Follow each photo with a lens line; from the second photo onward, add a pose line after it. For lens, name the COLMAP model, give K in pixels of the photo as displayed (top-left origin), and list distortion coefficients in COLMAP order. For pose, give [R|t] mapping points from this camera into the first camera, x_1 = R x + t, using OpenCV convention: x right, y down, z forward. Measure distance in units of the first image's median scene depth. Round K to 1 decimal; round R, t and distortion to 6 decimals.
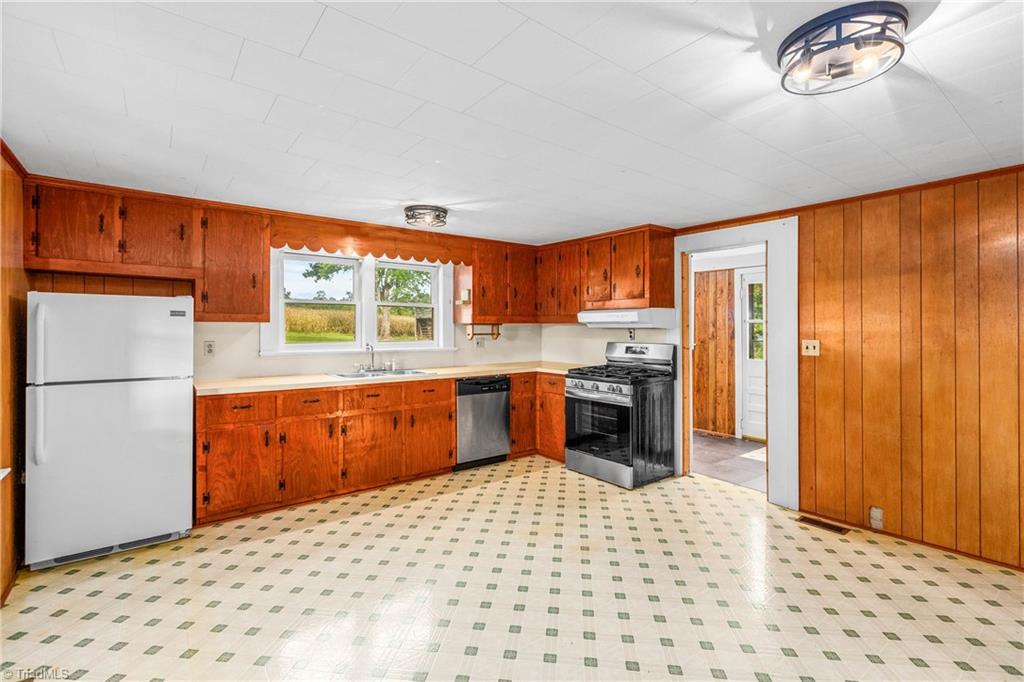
lens RADIAL K [[468.1, 0, 513.9], [0, 468.1, 324.0], [0, 0, 1]] dist [0.000090, 0.000010]
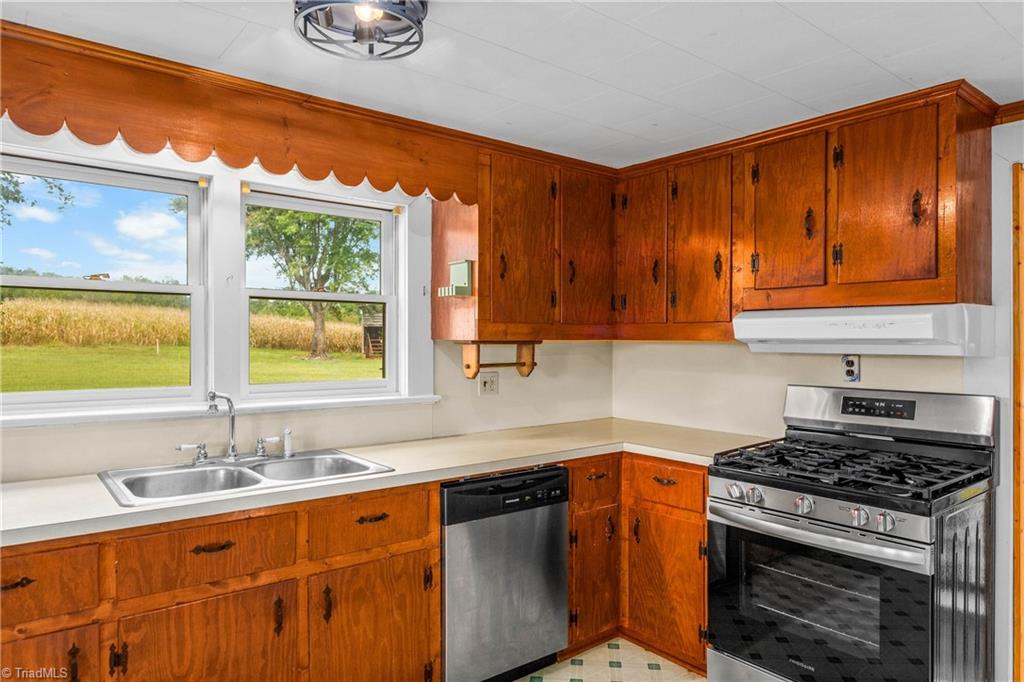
lens RADIAL K [[652.1, 0, 512.3], [0, 652.1, 343.8], [0, 0, 1]] dist [-0.004192, -0.001055]
pose [[0.999854, 0.003688, 0.016688, -0.067012], [-0.003908, 0.999905, 0.013210, -0.006395], [-0.016638, -0.013274, 0.999773, 0.407258]]
